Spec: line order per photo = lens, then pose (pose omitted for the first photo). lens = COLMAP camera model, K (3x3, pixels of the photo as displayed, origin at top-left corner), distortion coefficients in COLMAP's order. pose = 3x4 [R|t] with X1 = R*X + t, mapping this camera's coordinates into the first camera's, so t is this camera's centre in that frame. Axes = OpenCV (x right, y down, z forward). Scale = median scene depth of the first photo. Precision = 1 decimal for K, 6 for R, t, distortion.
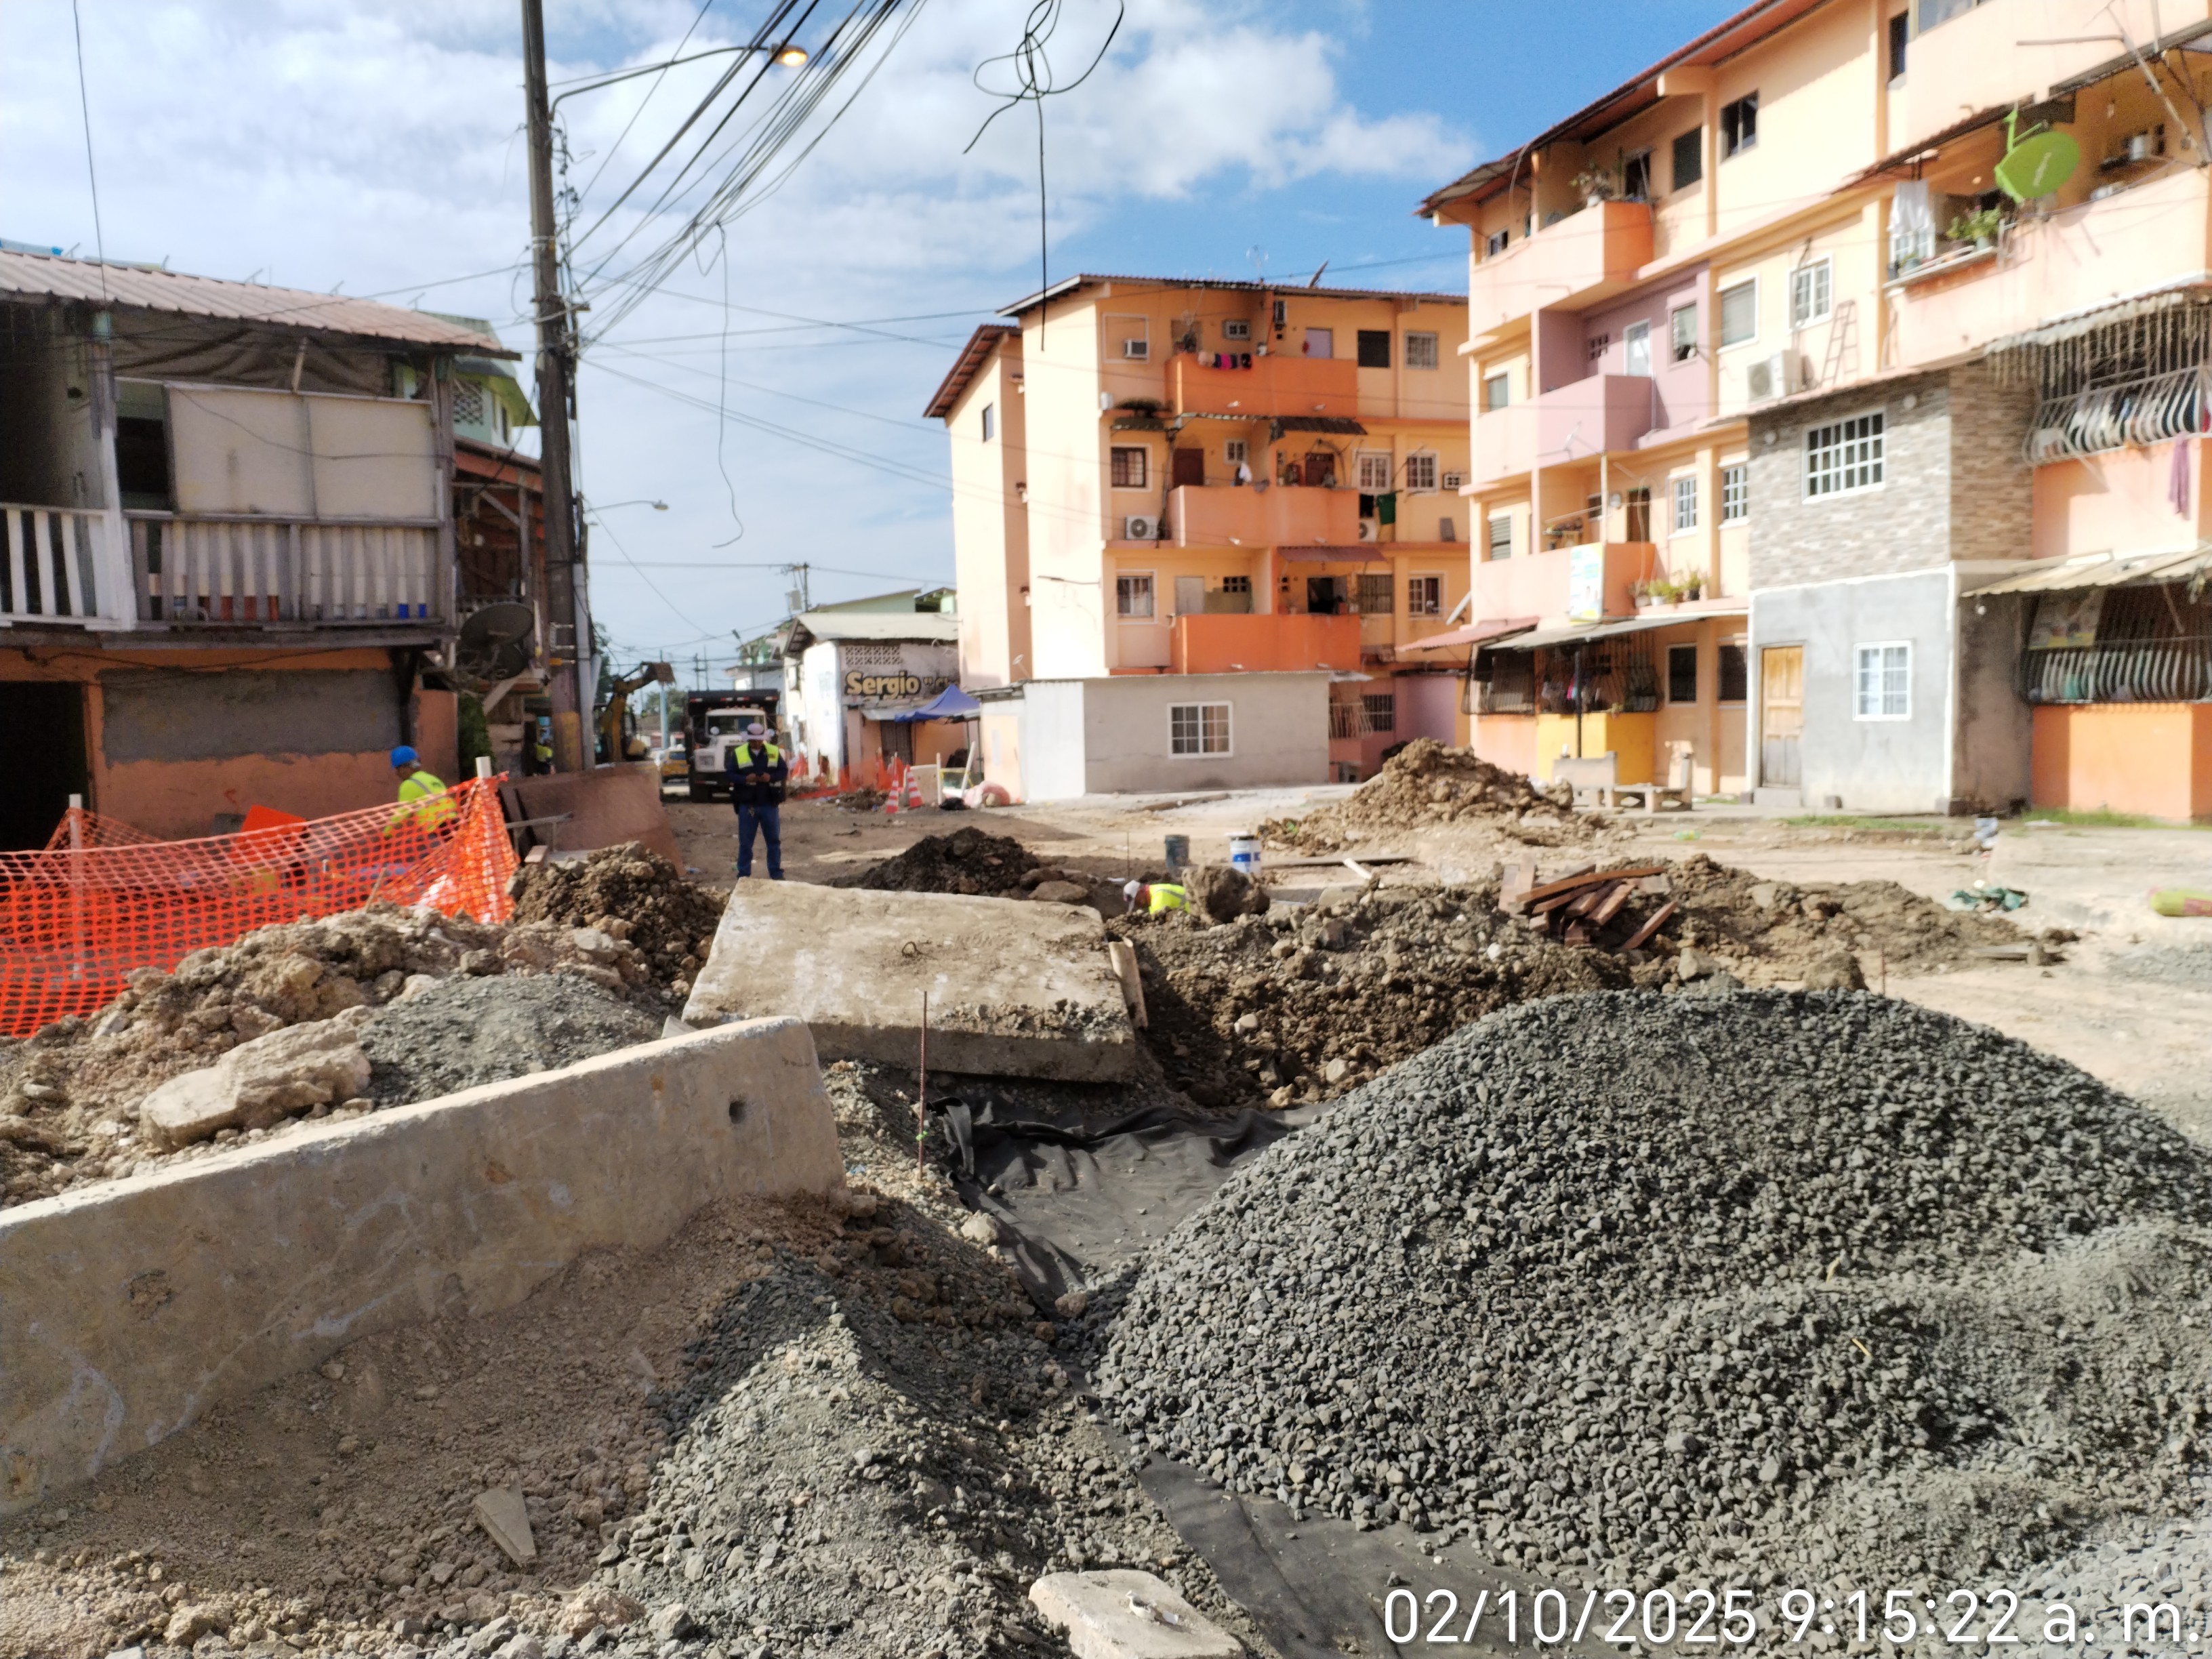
lens RADIAL K [[1641.0, 0, 1097.1], [0, 1641.0, 884.1], [0, 0, 1]] dist [0.079130, -0.079183]
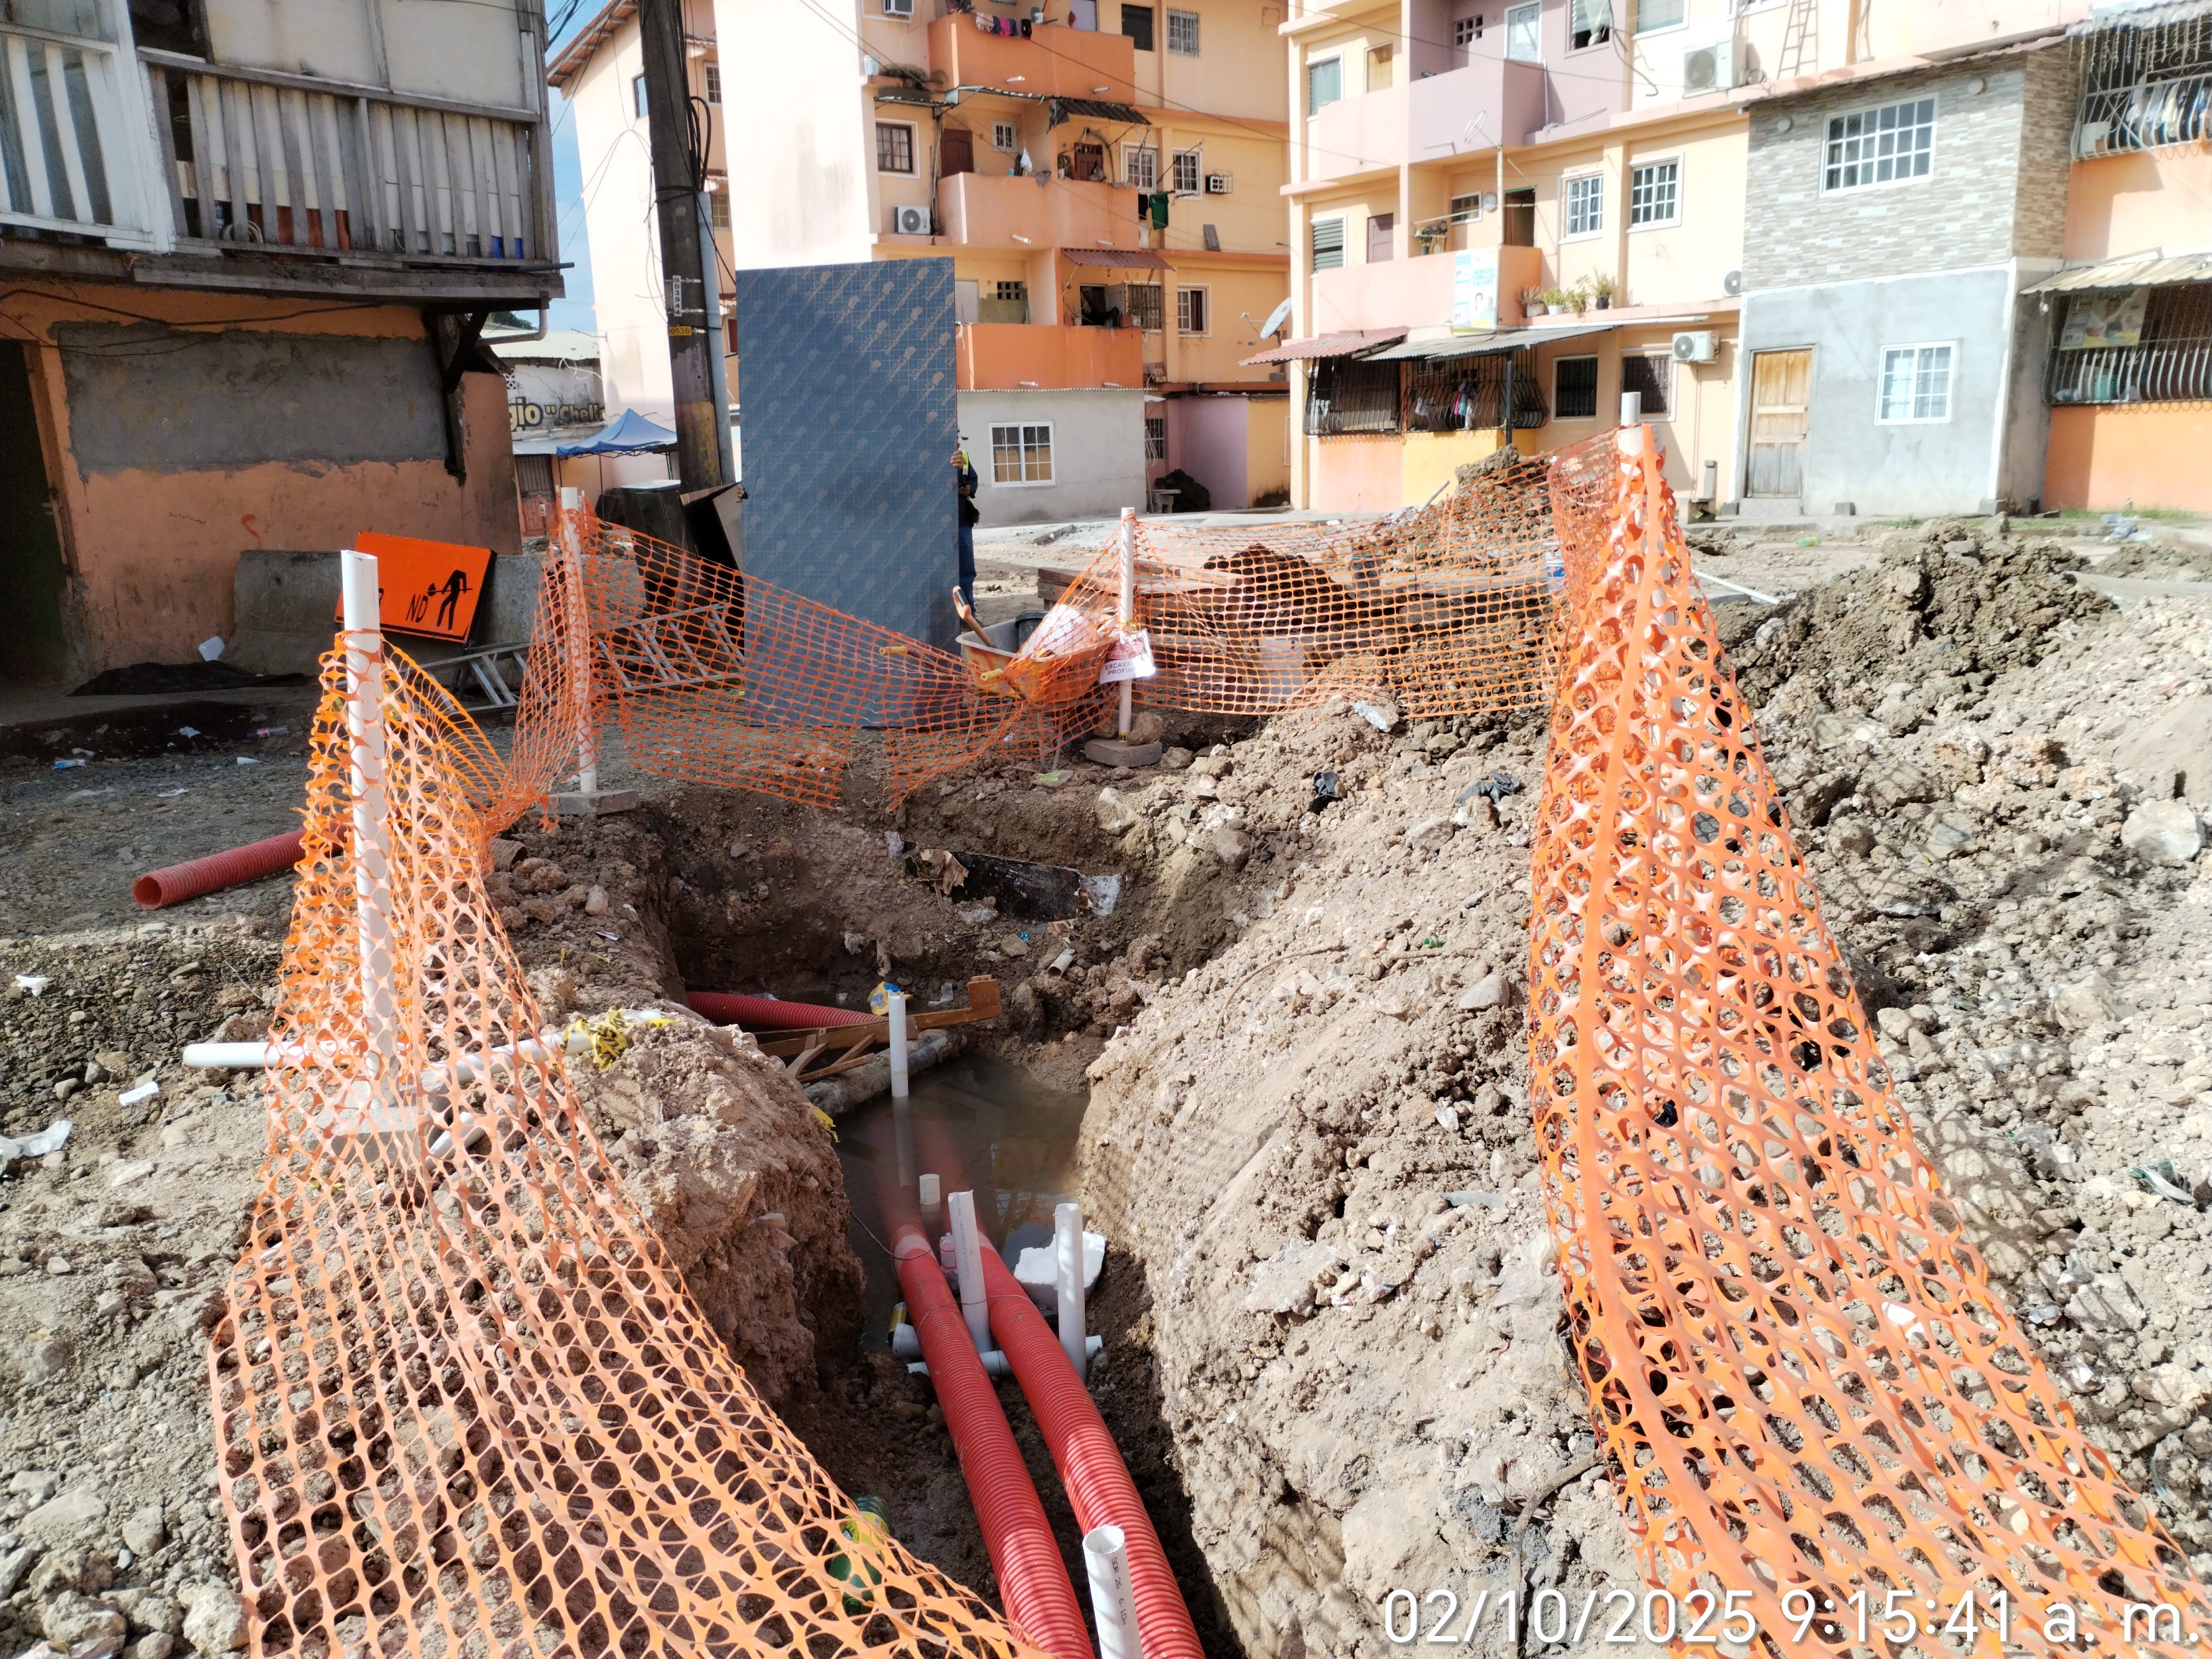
lens RADIAL K [[1665.9, 0, 1106.0], [0, 1665.9, 829.5], [0, 0, 1]] dist [0.003687, 0.006752]
pose [[0.945717, -0.079168, 0.315201, -0.201590], [0.042955, 0.991816, 0.120230, 0.000963], [-0.322140, -0.100164, 0.941378, 0.121816]]
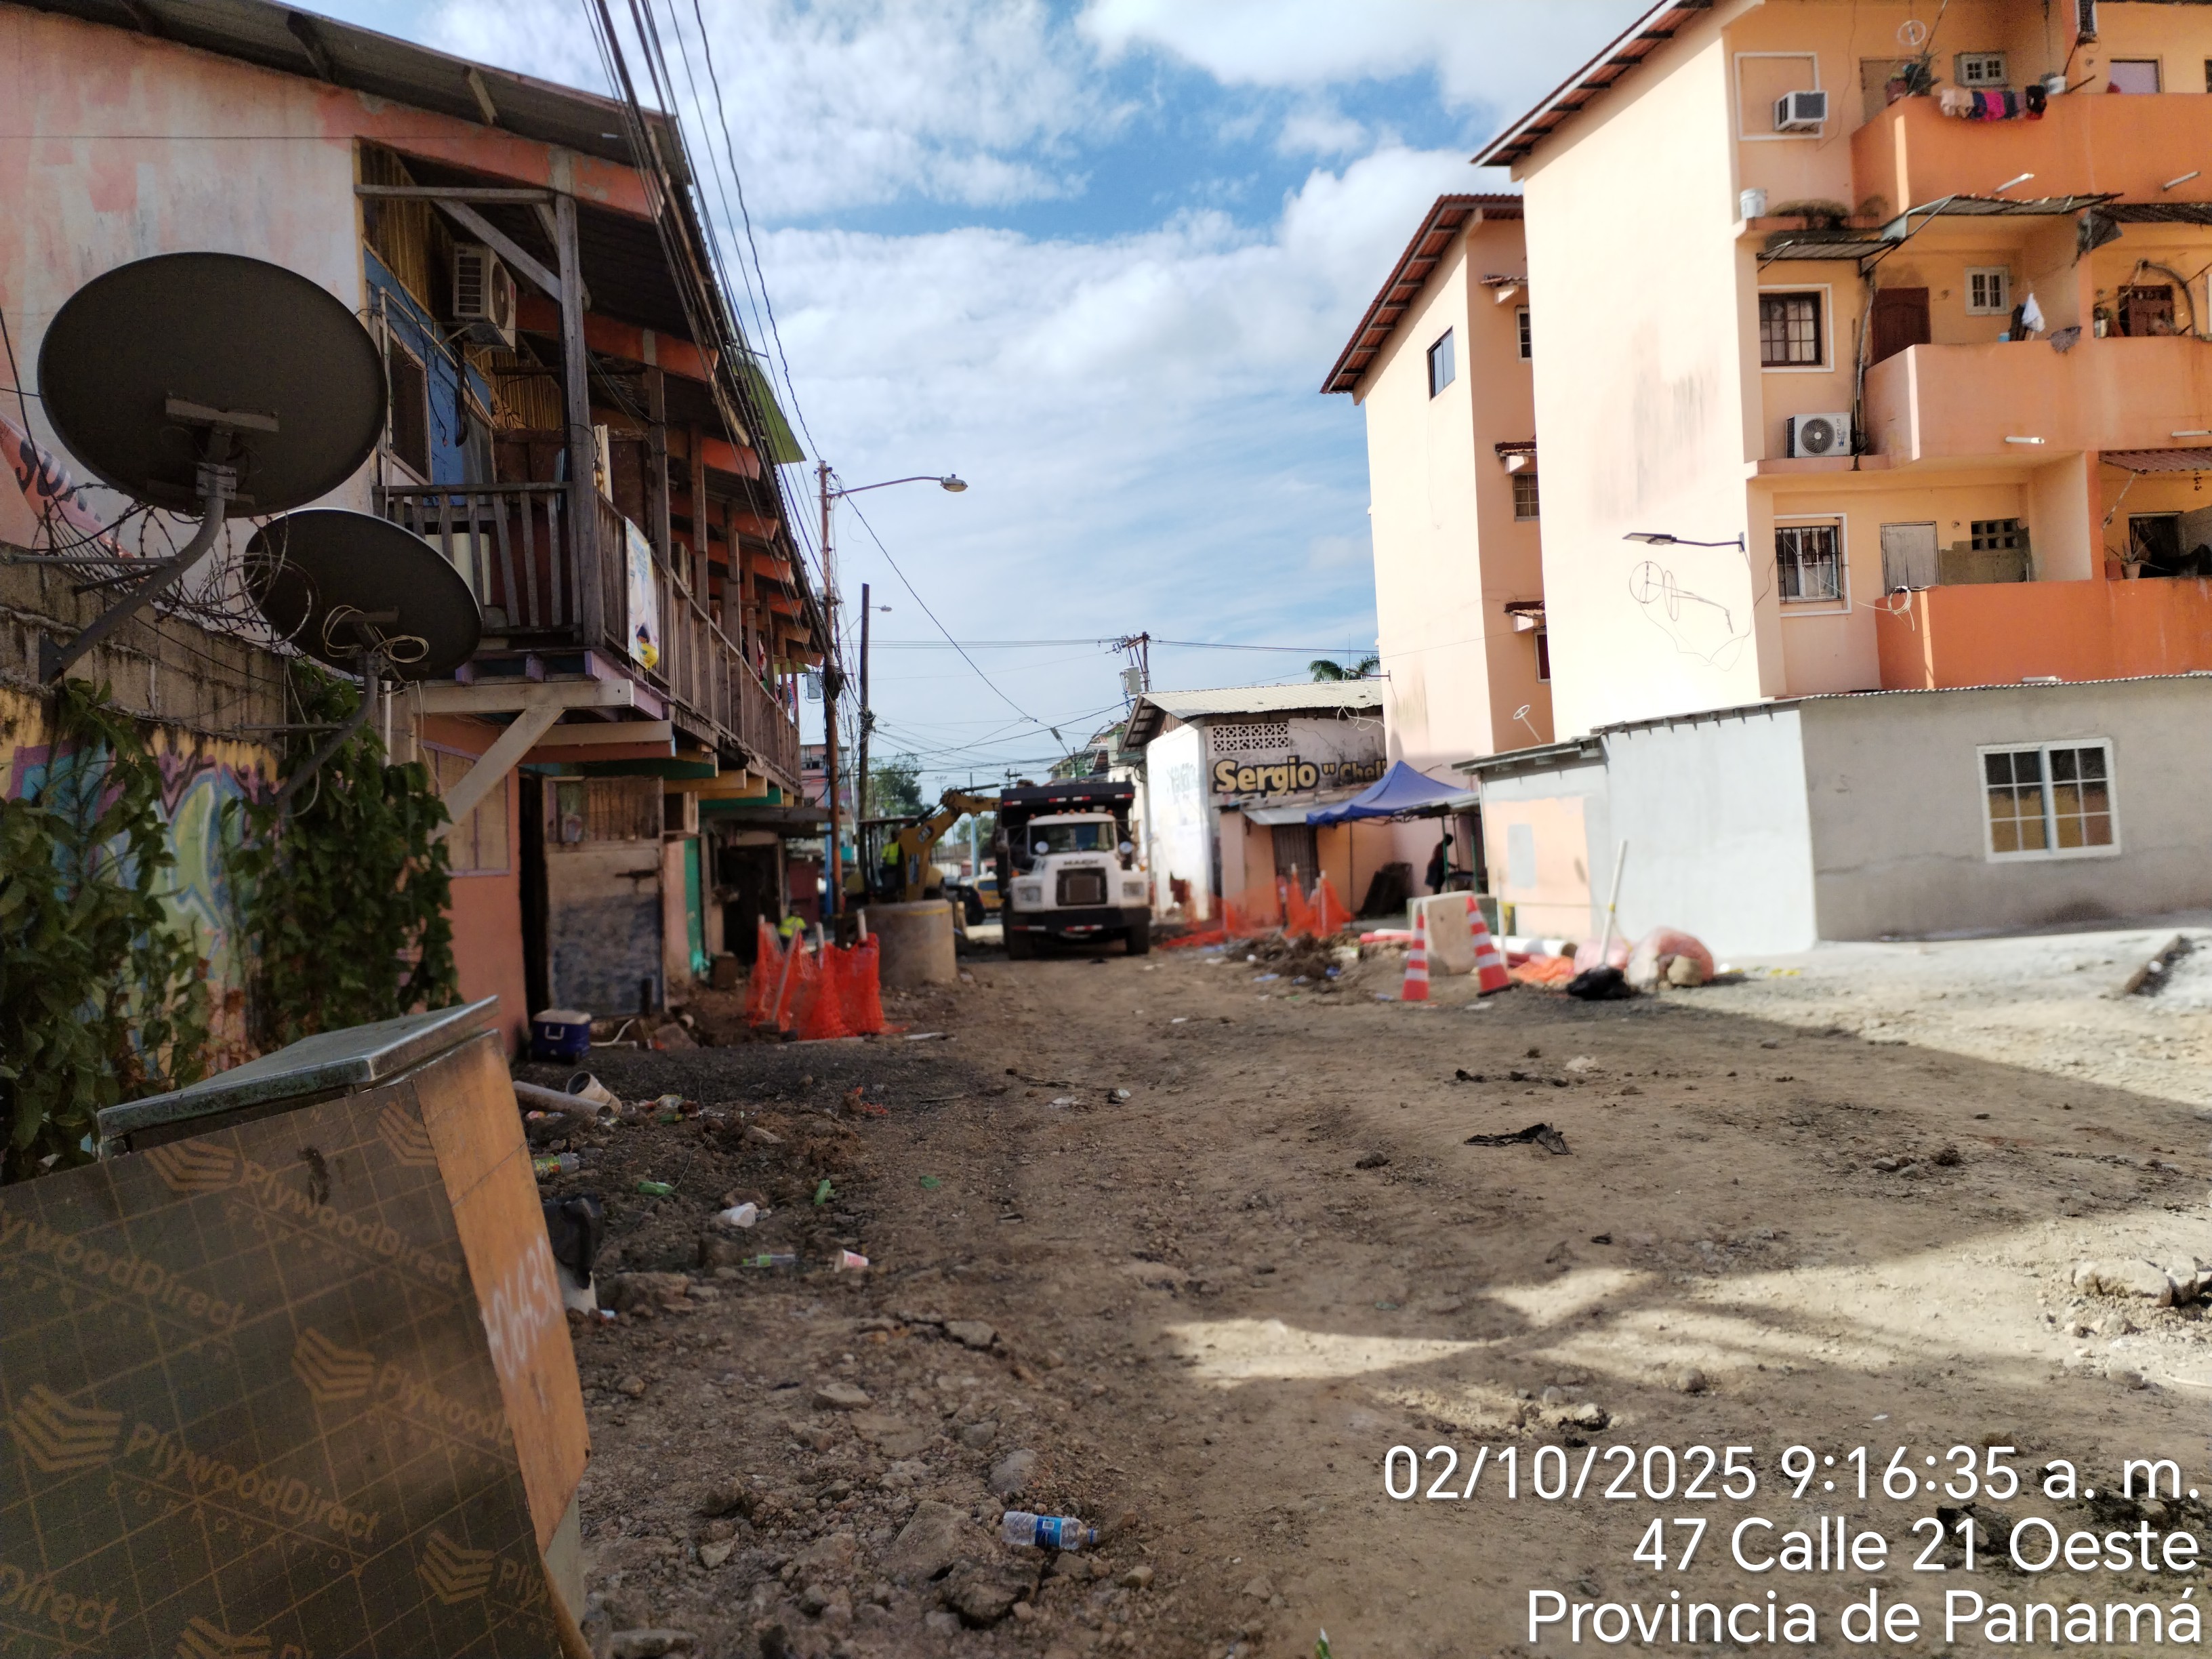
lens RADIAL K [[1641.0, 0, 1097.1], [0, 1641.0, 884.1], [0, 0, 1]] dist [0.079130, -0.079183]
pose [[0.982804, -0.032282, -0.181809, -0.123751], [0.019128, 0.997101, -0.073646, -0.040816], [0.183659, 0.068902, 0.980572, 0.492619]]
